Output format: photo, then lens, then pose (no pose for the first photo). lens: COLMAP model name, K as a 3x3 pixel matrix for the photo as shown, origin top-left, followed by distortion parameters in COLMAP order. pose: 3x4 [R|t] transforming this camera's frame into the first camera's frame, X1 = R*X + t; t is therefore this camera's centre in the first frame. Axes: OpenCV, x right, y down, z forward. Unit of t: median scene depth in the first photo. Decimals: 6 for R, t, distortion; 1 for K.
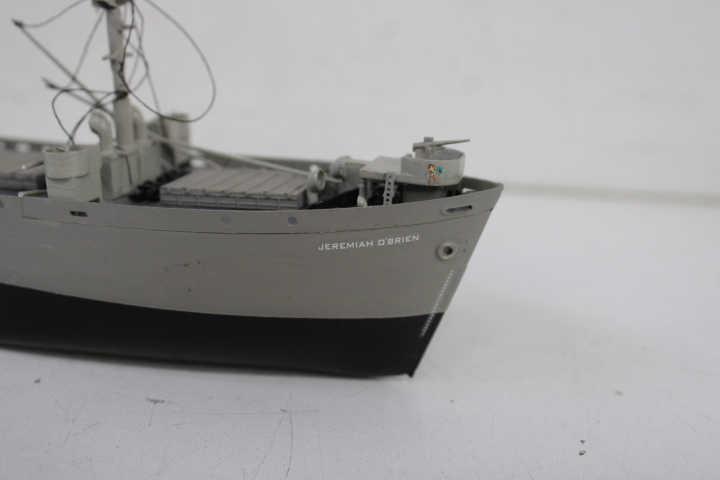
lens RADIAL K [[844.4, 0, 353.5], [0, 844.4, 234.8], [0, 0, 1]] dist [-0.072723, 0.000000]
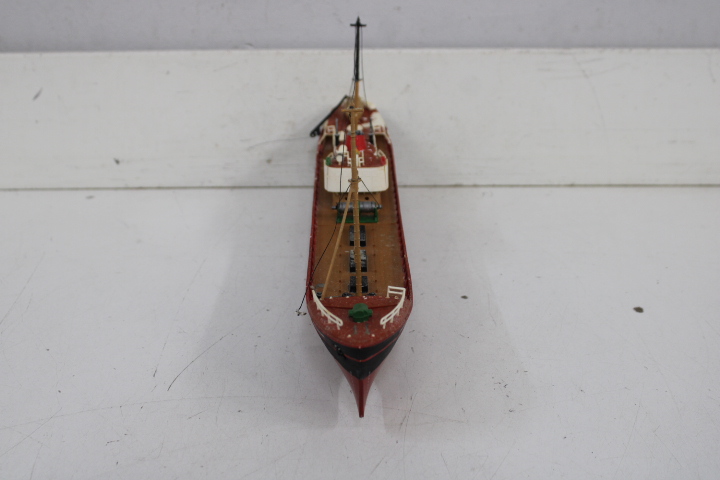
lens RADIAL K [[933.2, 0, 363.7], [0, 933.2, 238.6], [0, 0, 1]] dist [-0.055887, 0.000000]
pose [[0.998251, -0.058519, 0.008447, -0.996636], [0.057327, 0.992930, 0.103940, -0.416083], [-0.014470, -0.103274, 0.994548, -2.900328]]
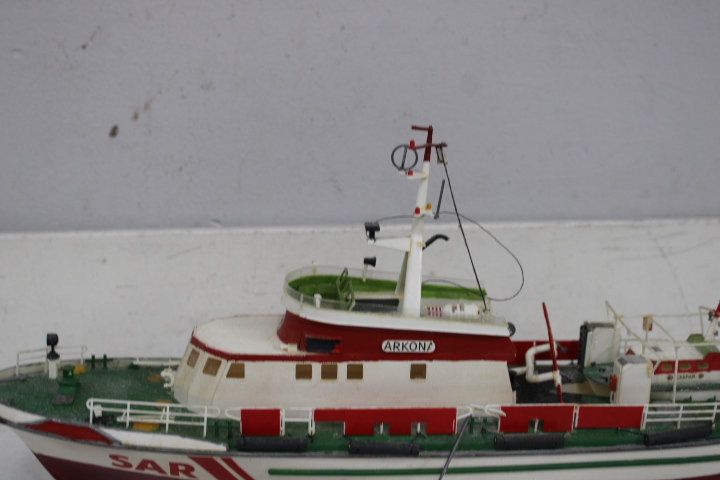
lens RADIAL K [[997.1, 0, 360.8], [0, 997.1, 238.3], [0, 0, 1]] dist [-0.045290, 0.000000]
pose [[0.993282, -0.071674, 0.090852, -1.283631], [0.078018, 0.994609, -0.068314, -0.574733], [-0.085466, 0.074944, 0.993519, -1.851386]]
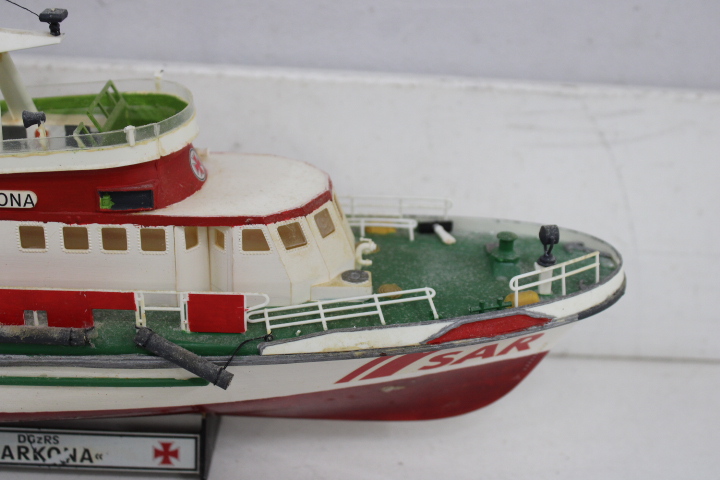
lens RADIAL K [[1021.5, 0, 351.3], [0, 1021.5, 235.0], [0, 0, 1]] dist [-0.042508, 0.000000]
pose [[0.998303, -0.008720, 0.057573, -0.556267], [0.002826, 0.994813, 0.101680, -0.711804], [-0.058161, -0.101345, 0.993150, -0.636705]]
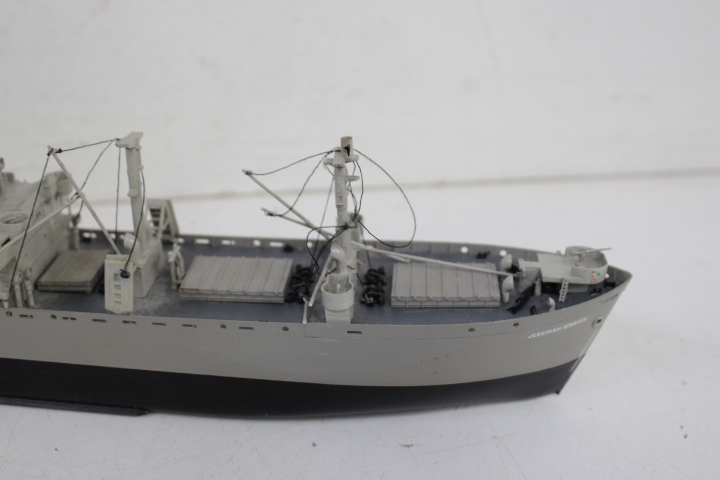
lens RADIAL K [[844.4, 0, 360.7], [0, 844.4, 234.5], [0, 0, 1]] dist [-0.072723, 0.000000]
pose [[0.974558, -0.115667, 0.191986, -0.542845], [0.084129, 0.982699, 0.164999, -0.395183], [-0.207749, -0.144649, 0.967428, -0.311232]]
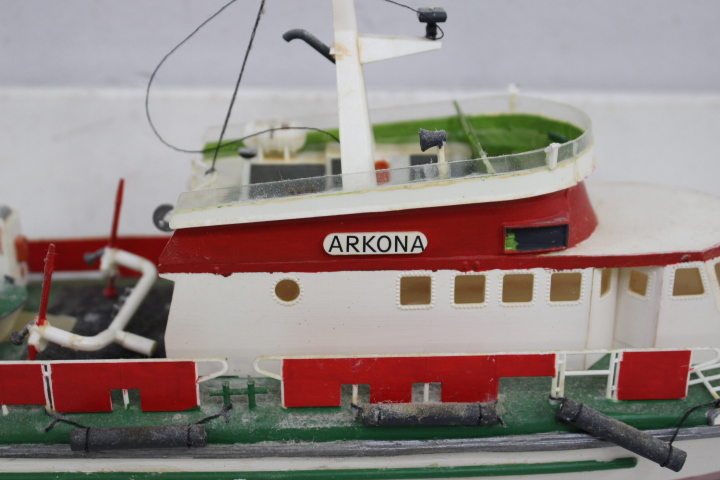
lens RADIAL K [[1021.5, 0, 355.7], [0, 1021.5, 236.2], [0, 0, 1]] dist [-0.042508, 0.000000]
pose [[0.997027, -0.049453, 0.059090, -1.182876], [0.047414, 0.998246, 0.035440, -0.657585], [-0.060739, -0.032533, 0.997623, -0.243368]]
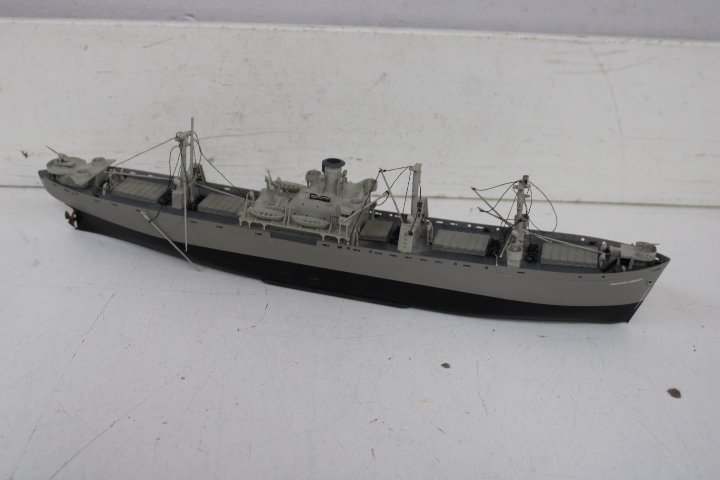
lens RADIAL K [[844.4, 0, 360.9], [0, 844.4, 250.0], [0, 0, 1]] dist [-0.072723, 0.000000]
pose [[0.999394, -0.024178, 0.025025, -0.886833], [0.019567, 0.985181, 0.170398, -0.560331], [-0.028774, -0.169805, 0.985058, -1.646415]]
